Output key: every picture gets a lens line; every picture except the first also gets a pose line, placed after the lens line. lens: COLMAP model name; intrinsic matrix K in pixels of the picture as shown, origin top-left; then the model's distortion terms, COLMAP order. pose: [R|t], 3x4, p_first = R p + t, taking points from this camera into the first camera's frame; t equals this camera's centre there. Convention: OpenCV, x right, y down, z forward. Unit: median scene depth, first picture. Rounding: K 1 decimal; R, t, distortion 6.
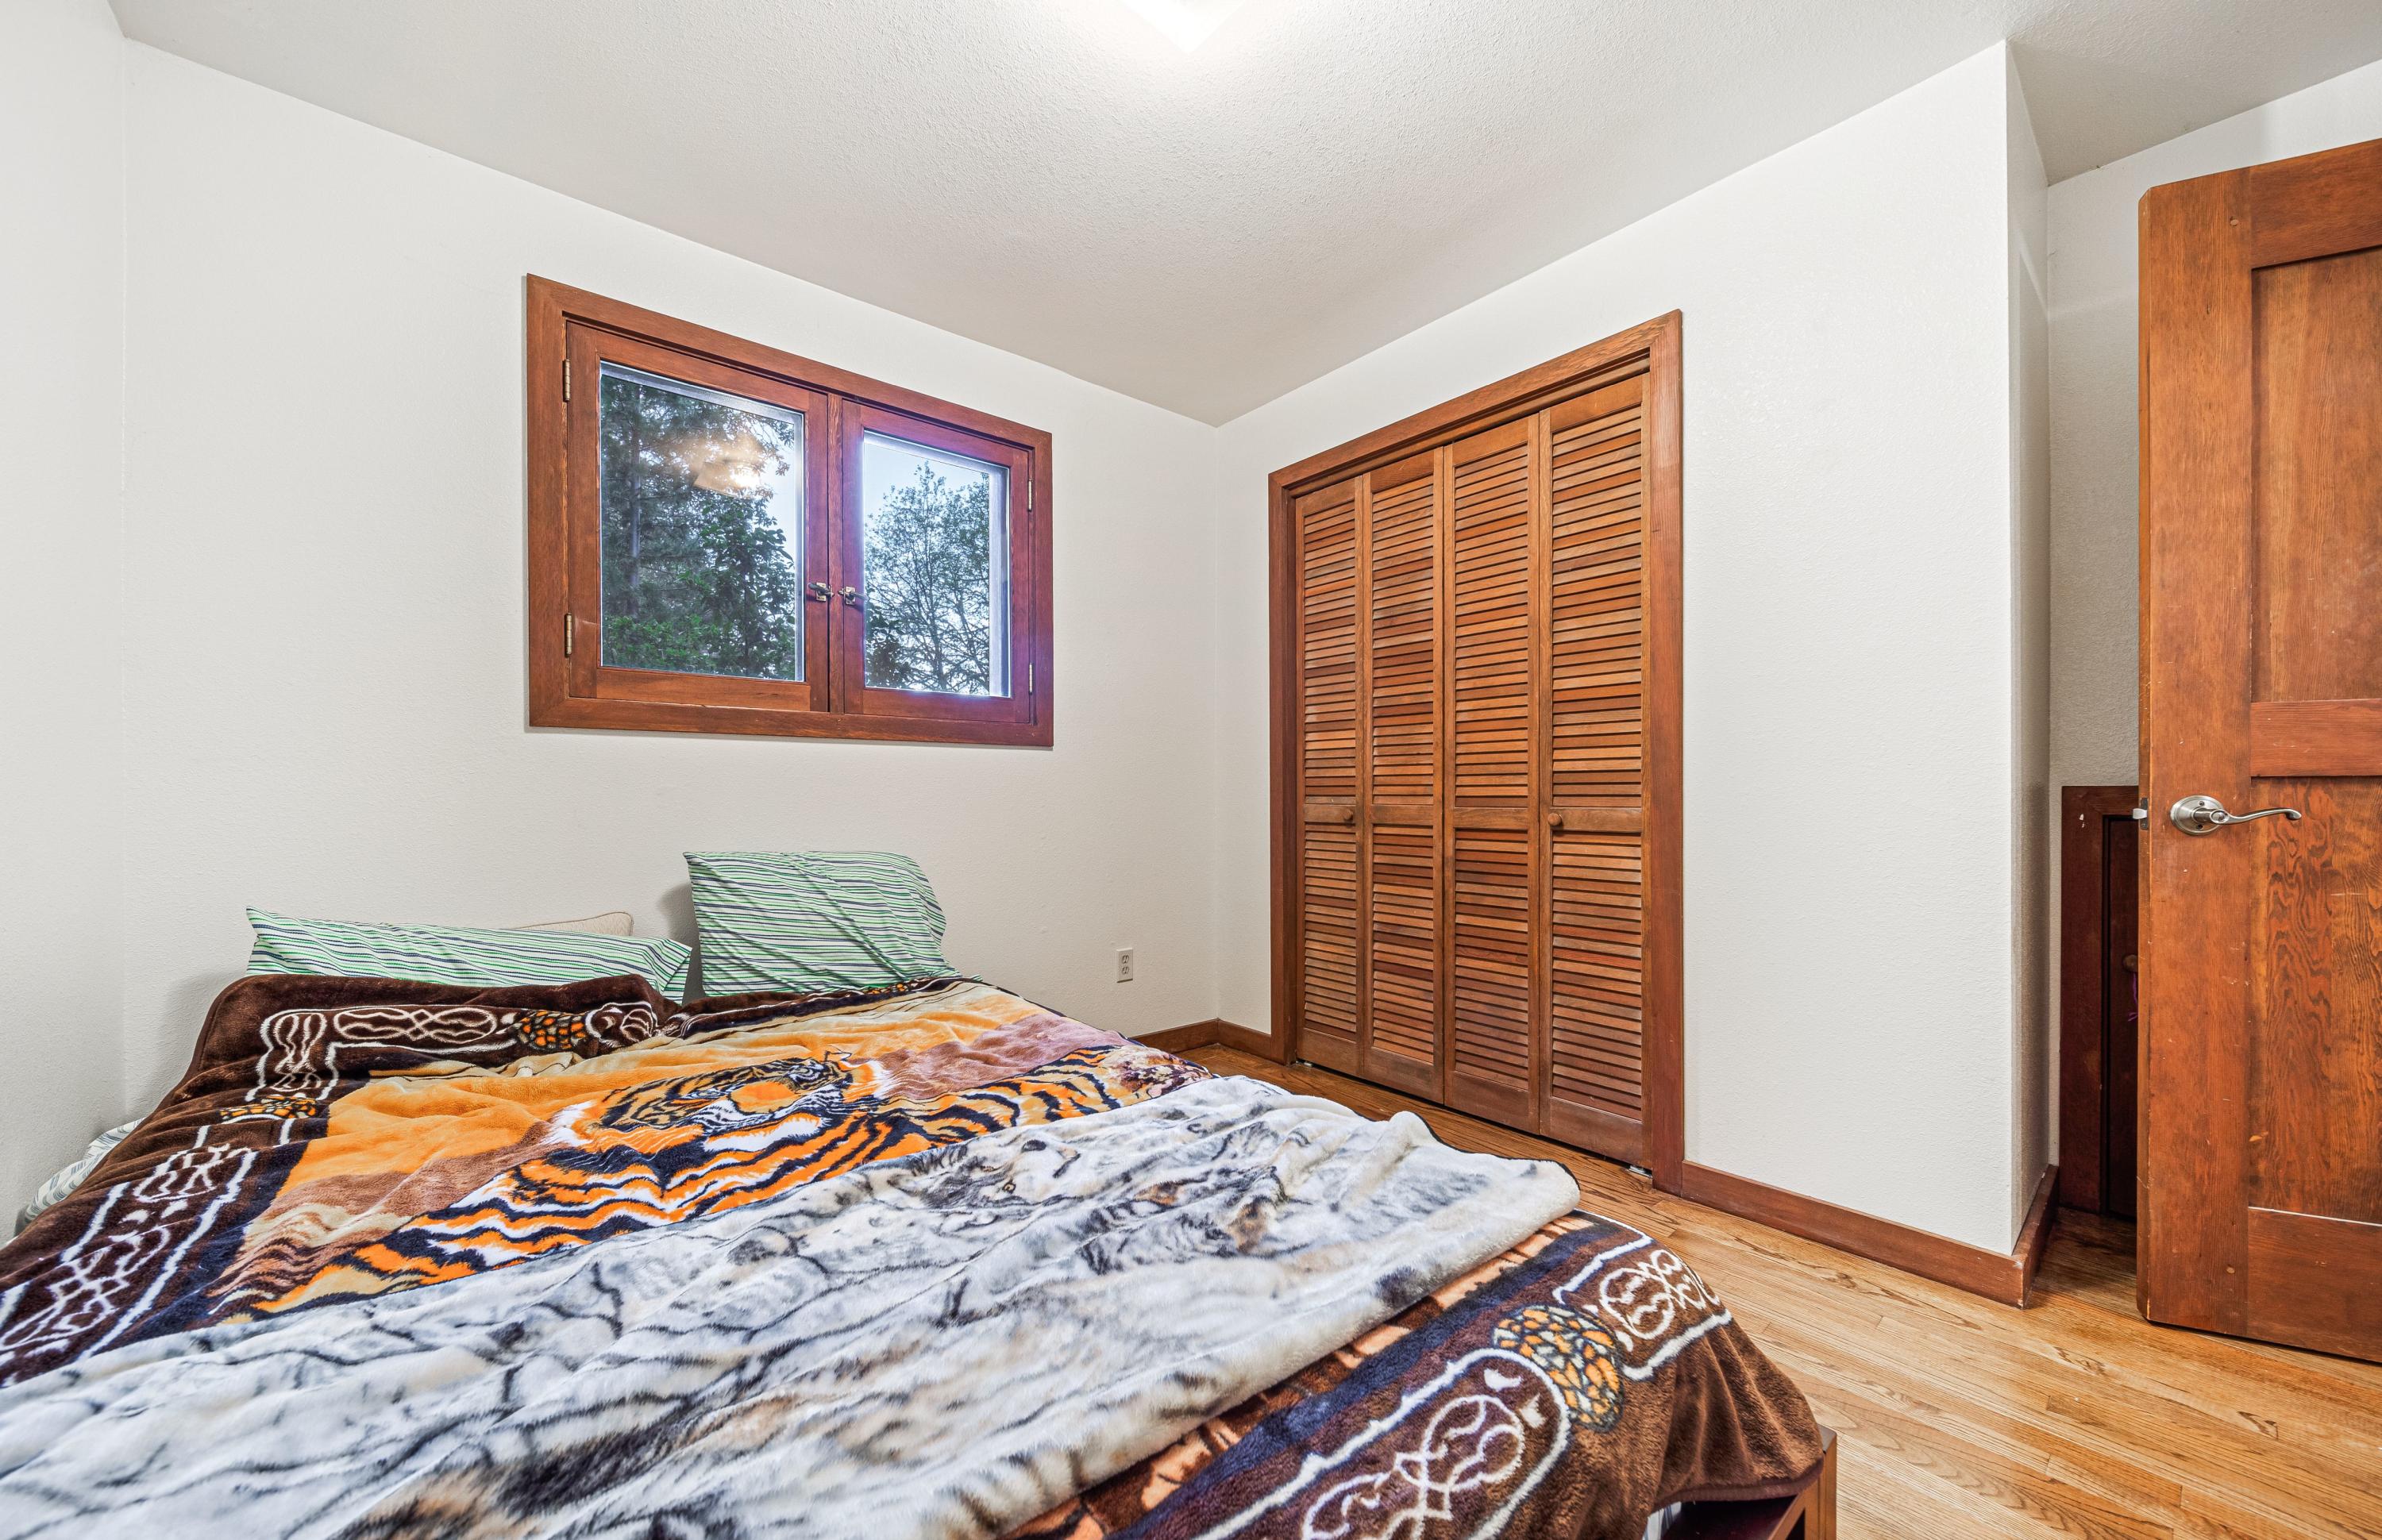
lens RADIAL K [[858.4, 0, 1184.6], [0, 858.4, 803.6], [0, 0, 1]] dist [-0.000801, -0.000049]
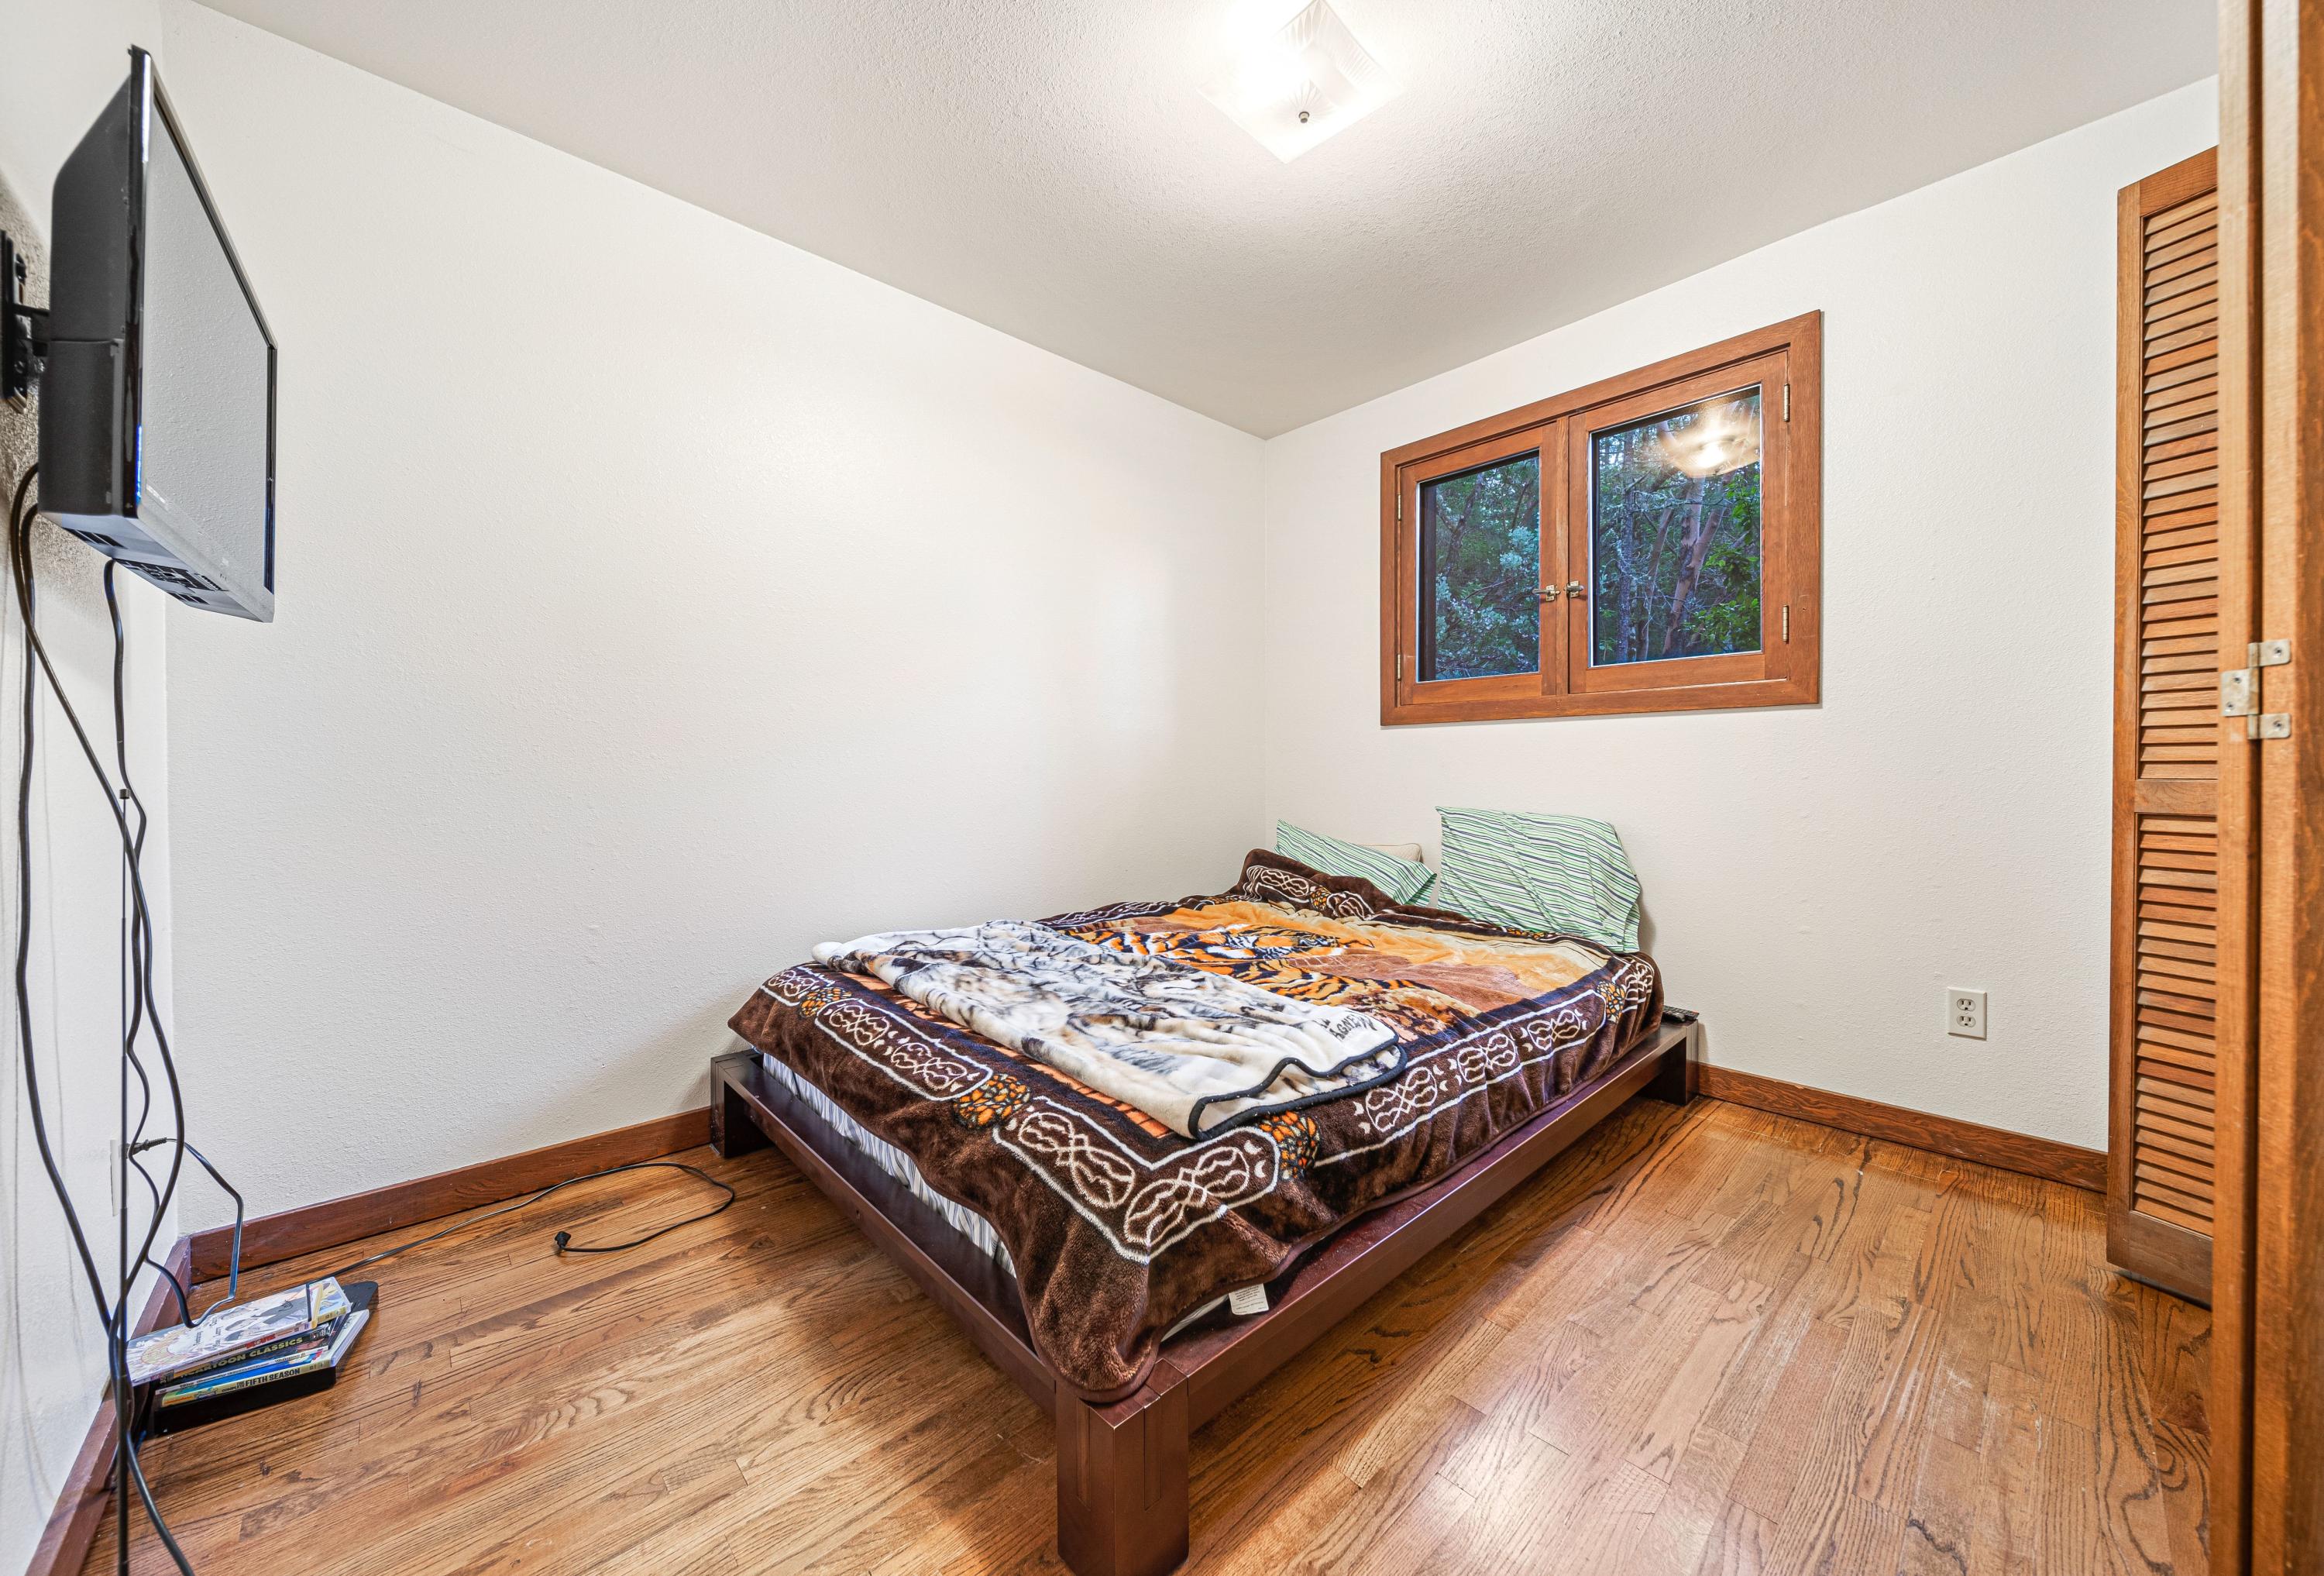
lens RADIAL K [[829.6, 0, 1162.0], [0, 829.6, 788.0], [0, 0, 1]] dist [0.000234, -0.000018]
pose [[0.057673, 0.024163, -0.998043, 1.019882], [-0.003893, 0.999705, 0.023979, -0.007946], [0.998328, 0.002502, 0.057750, 0.602133]]
